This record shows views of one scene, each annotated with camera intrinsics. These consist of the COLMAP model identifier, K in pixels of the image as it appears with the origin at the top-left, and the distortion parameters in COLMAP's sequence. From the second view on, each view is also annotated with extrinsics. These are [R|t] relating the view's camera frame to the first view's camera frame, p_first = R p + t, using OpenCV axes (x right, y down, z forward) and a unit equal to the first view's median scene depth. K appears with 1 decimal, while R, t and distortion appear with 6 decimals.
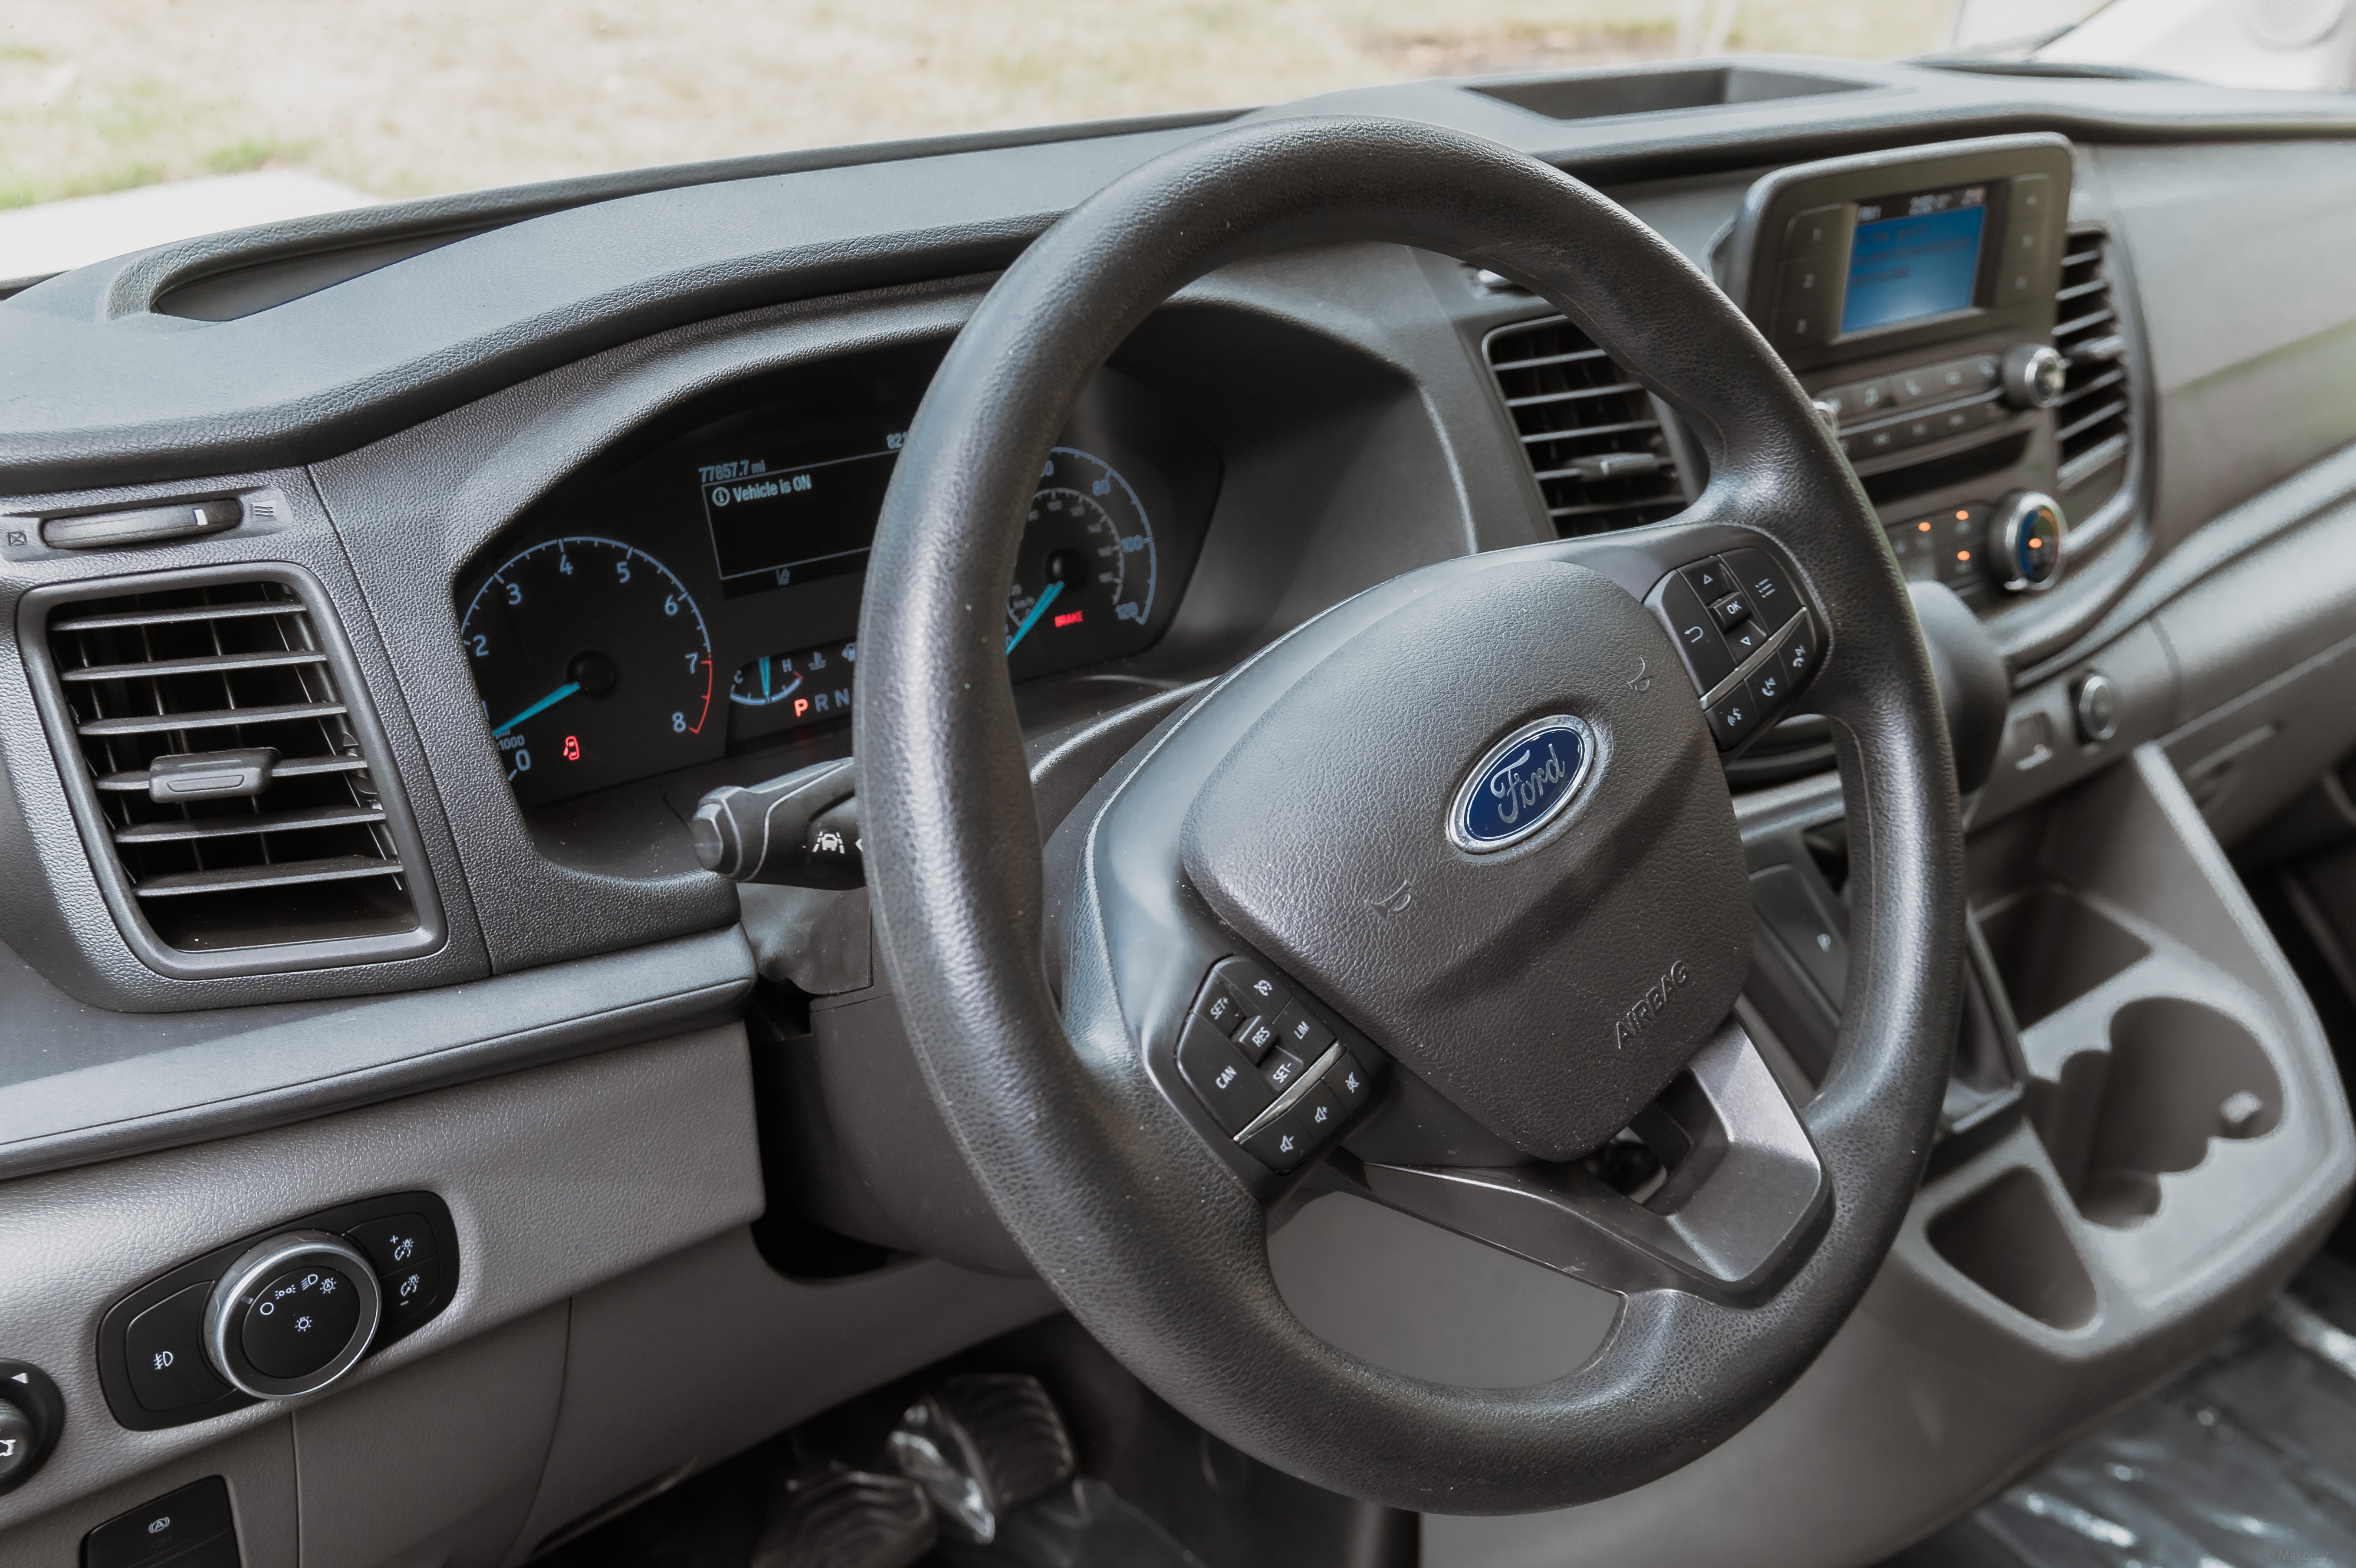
lens RADIAL K [[2261.1, 0, 1221.8], [0, 2261.1, 779.8], [0, 0, 1]] dist [0.043608, 0.000000]
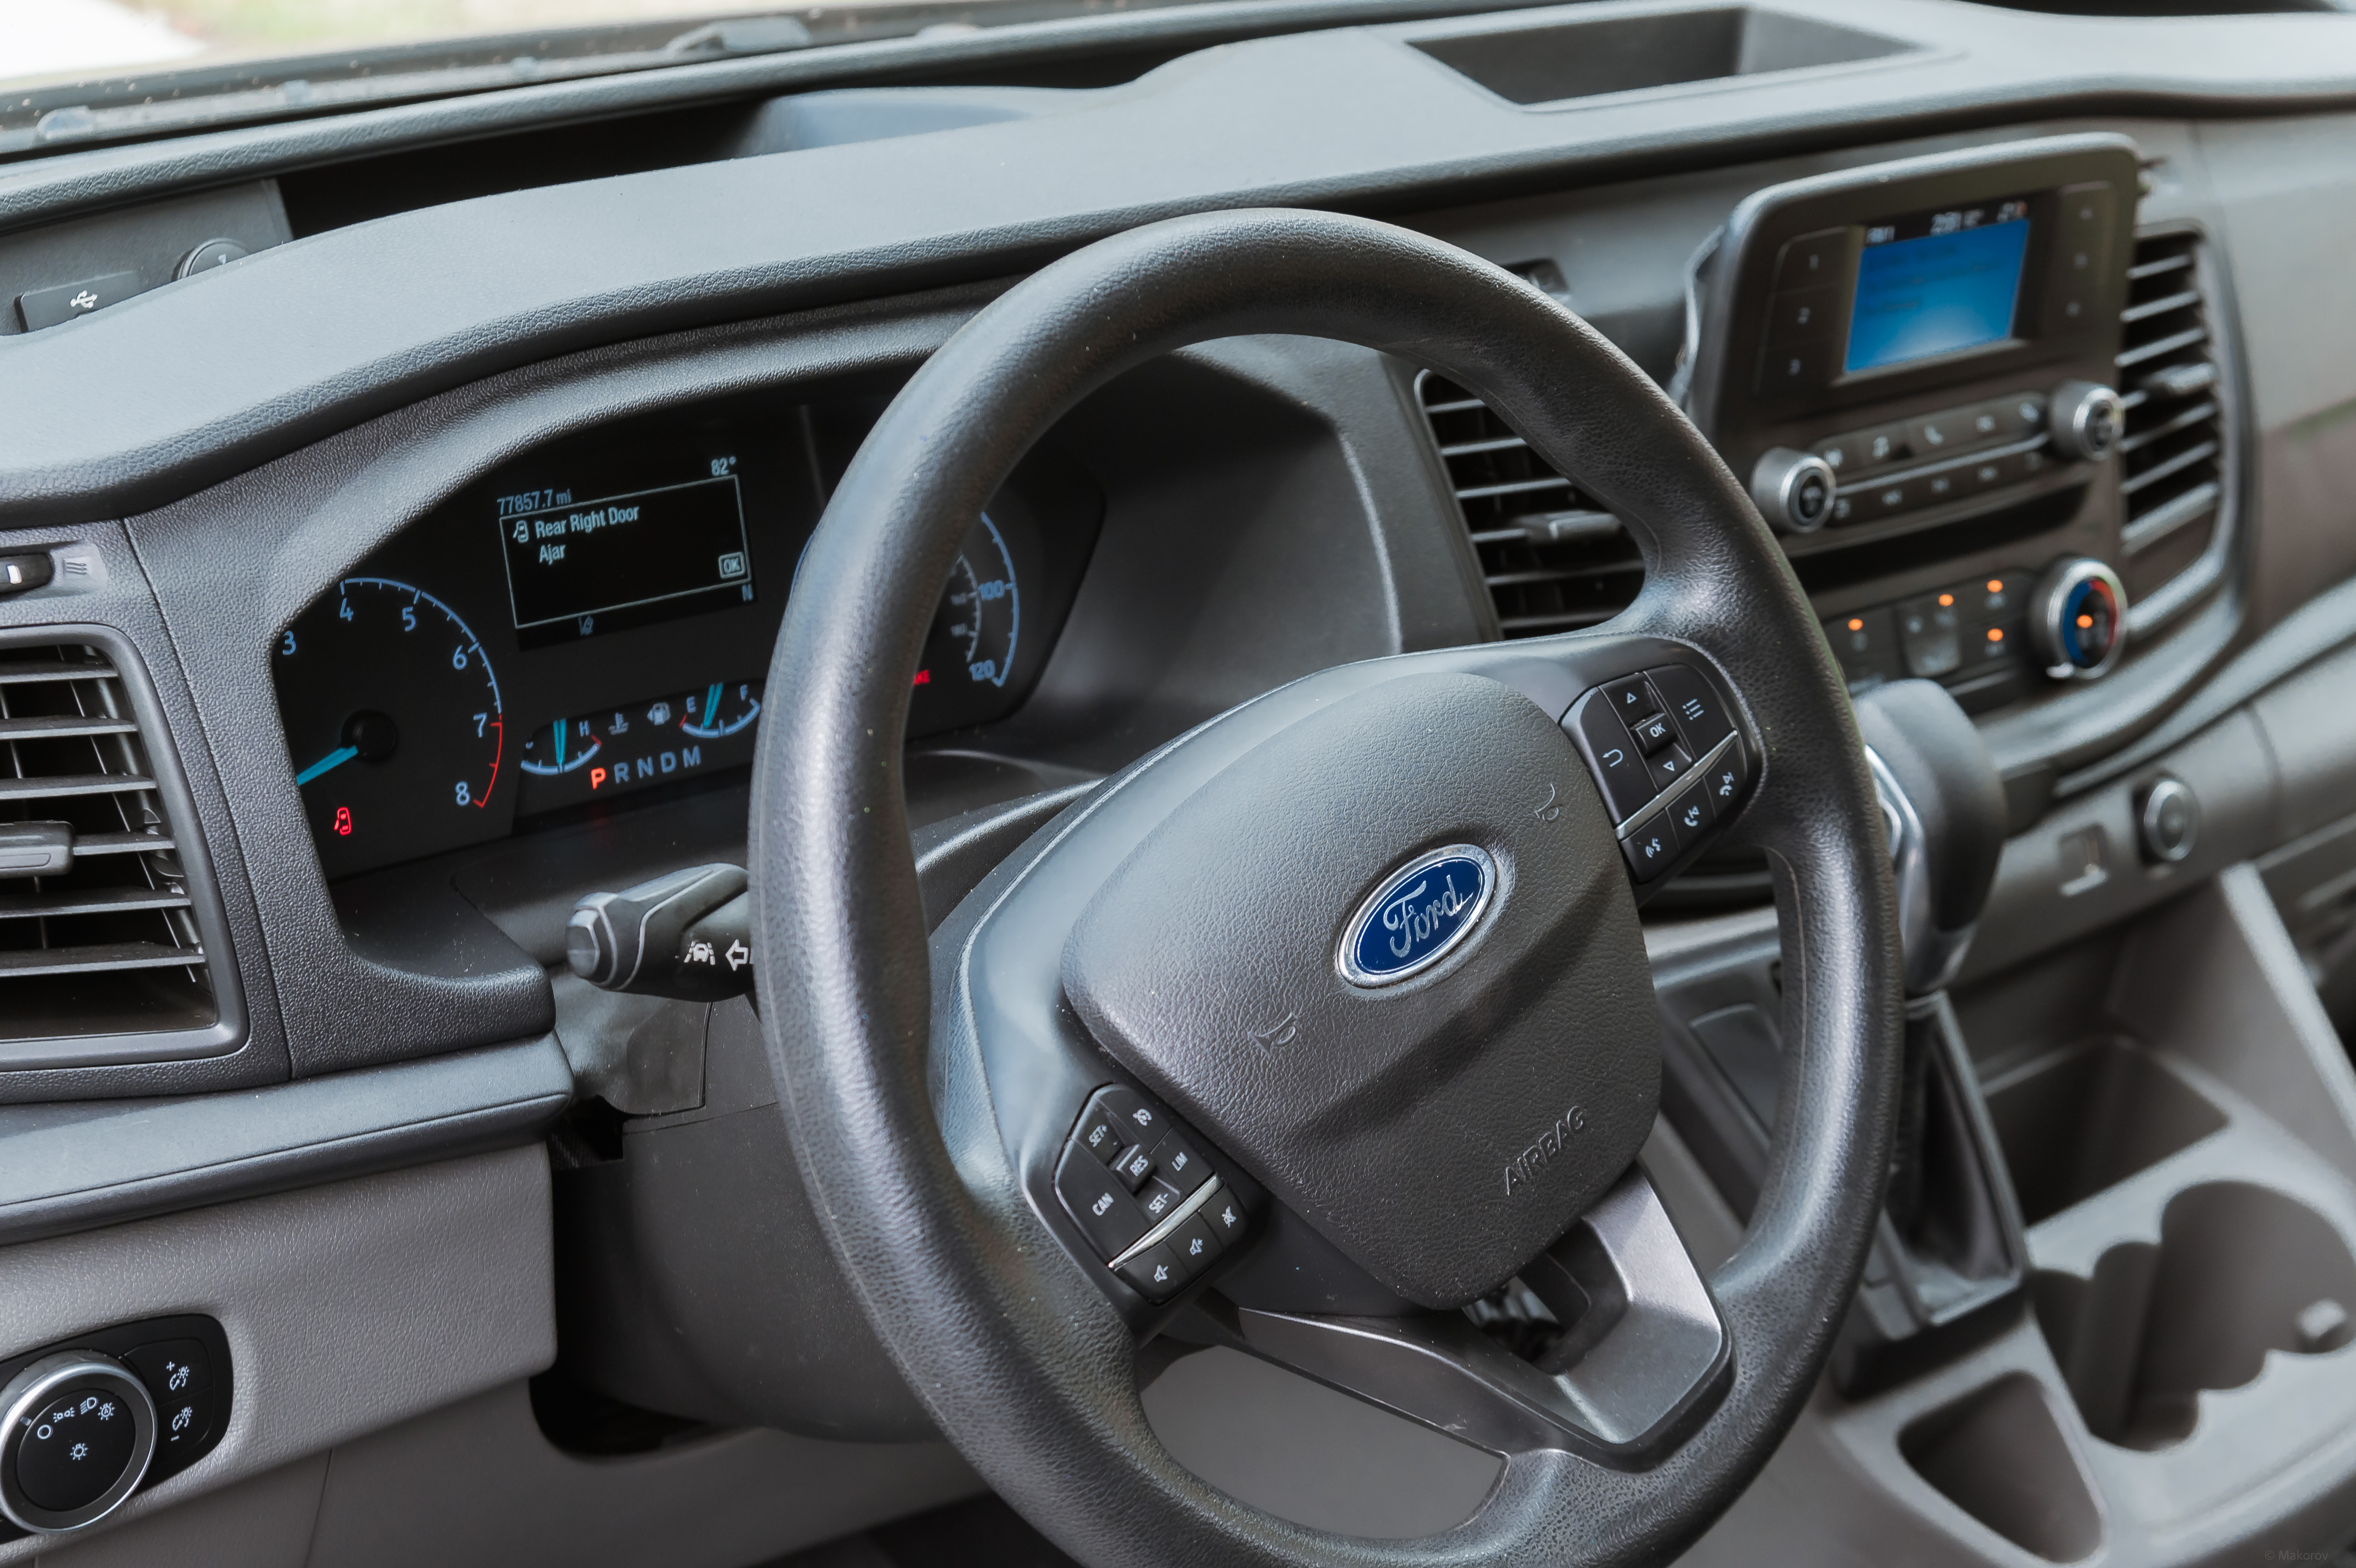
lens RADIAL K [[3760.3, 0, 1171.2], [0, 3760.3, 781.8], [0, 0, 1]] dist [0.020664, 0.000000]
pose [[0.998732, 0.037020, 0.034113, -0.025028], [-0.036727, 0.999283, -0.009169, -0.032451], [-0.034428, 0.007904, 0.999376, -0.524980]]
